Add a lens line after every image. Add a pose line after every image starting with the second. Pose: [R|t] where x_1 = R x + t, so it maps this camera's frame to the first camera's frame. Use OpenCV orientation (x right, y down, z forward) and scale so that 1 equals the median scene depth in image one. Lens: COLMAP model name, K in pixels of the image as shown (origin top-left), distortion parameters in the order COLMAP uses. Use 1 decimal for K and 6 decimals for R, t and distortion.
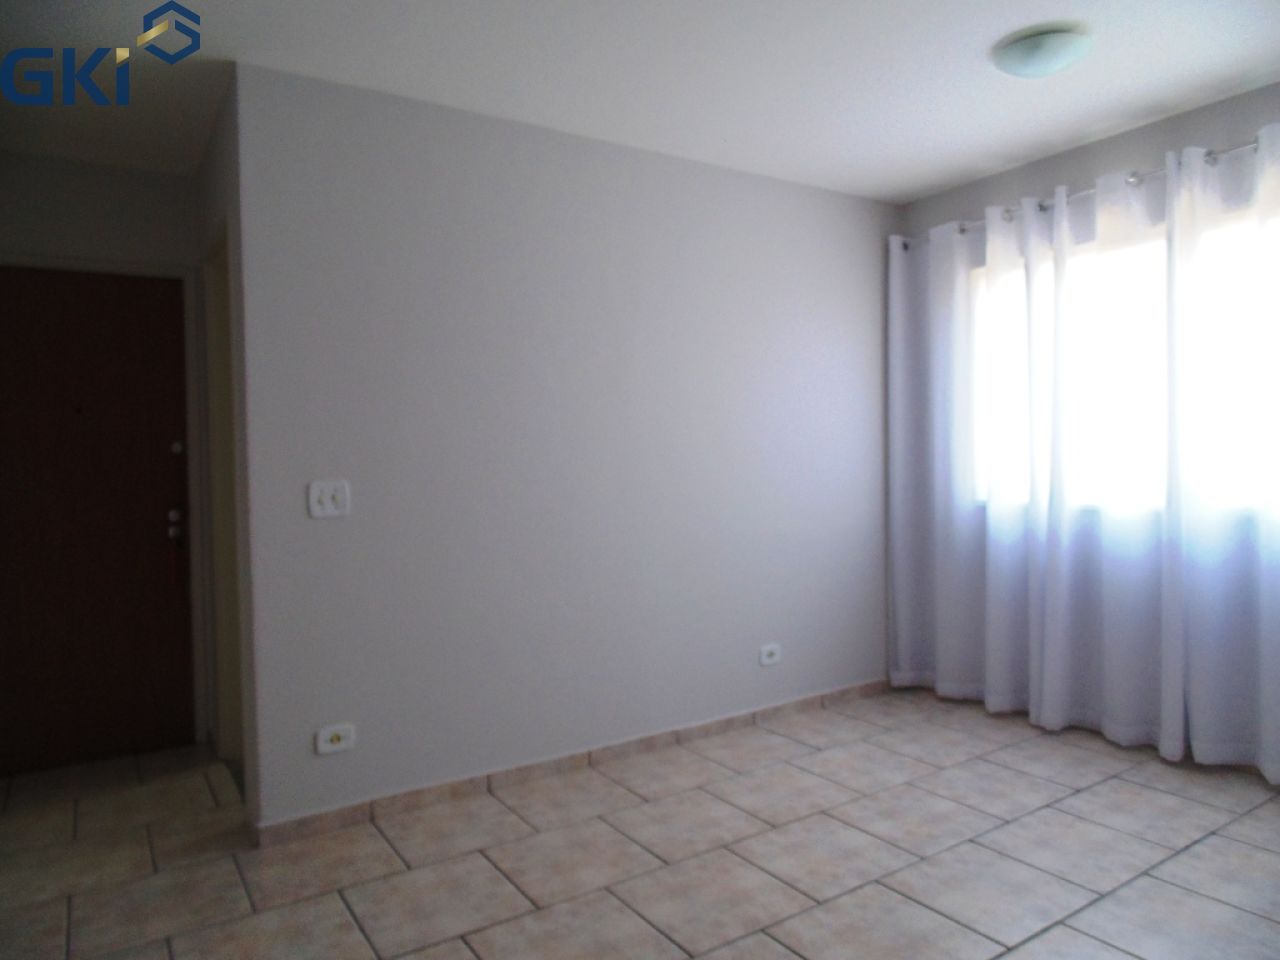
lens RADIAL K [[857.0, 0, 642.1], [0, 857.0, 473.3], [0, 0, 1]] dist [-0.010853, 0.000781]
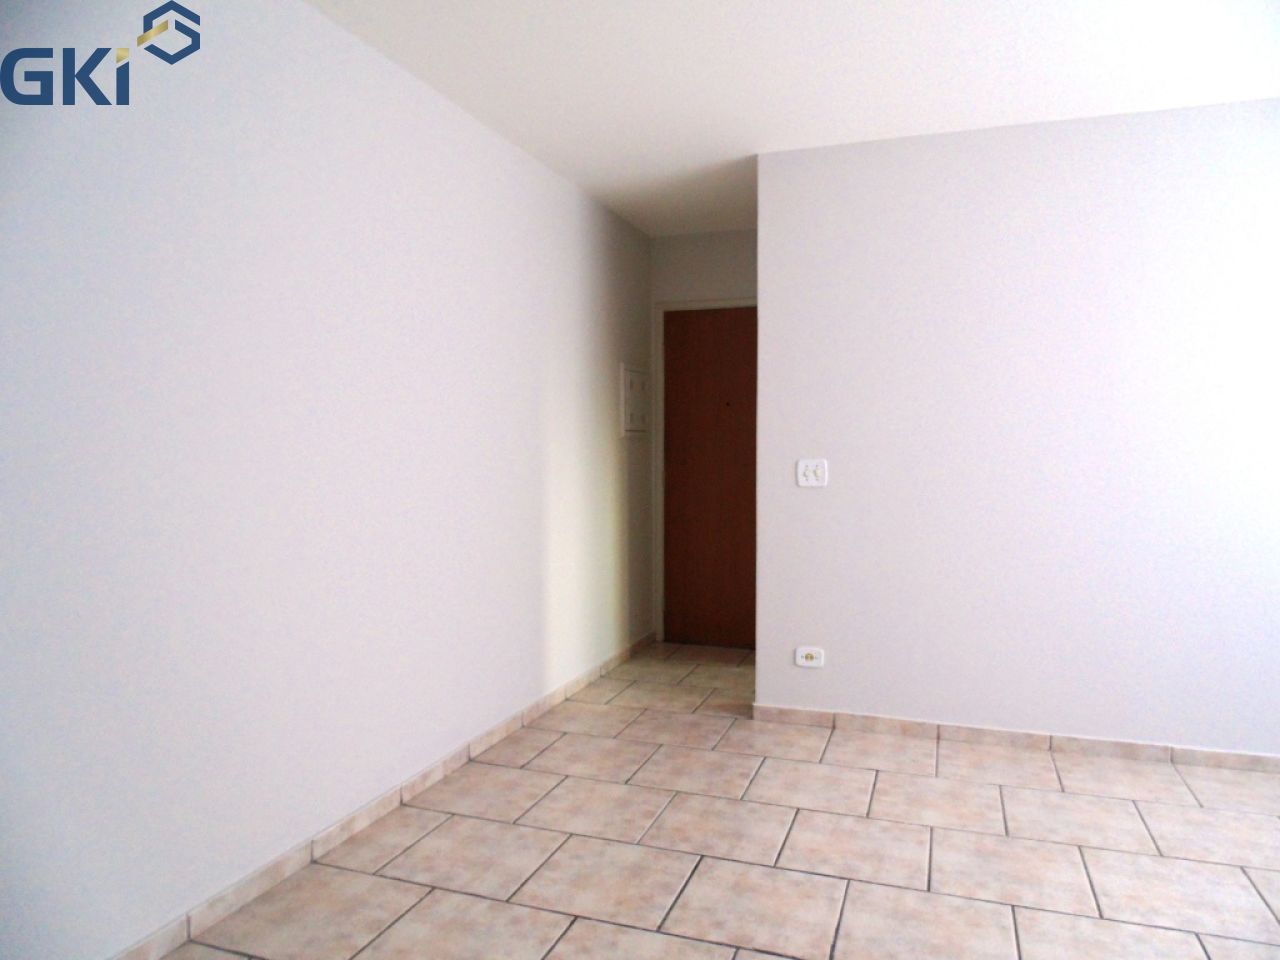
lens RADIAL K [[857.0, 0, 642.3], [0, 857.0, 484.3], [0, 0, 1]] dist [-0.010853, 0.000781]
pose [[0.593300, 0.055511, -0.803065, 0.526803], [-0.023288, 0.998386, 0.051807, -0.014149], [0.804644, -0.012036, 0.593635, 0.024508]]
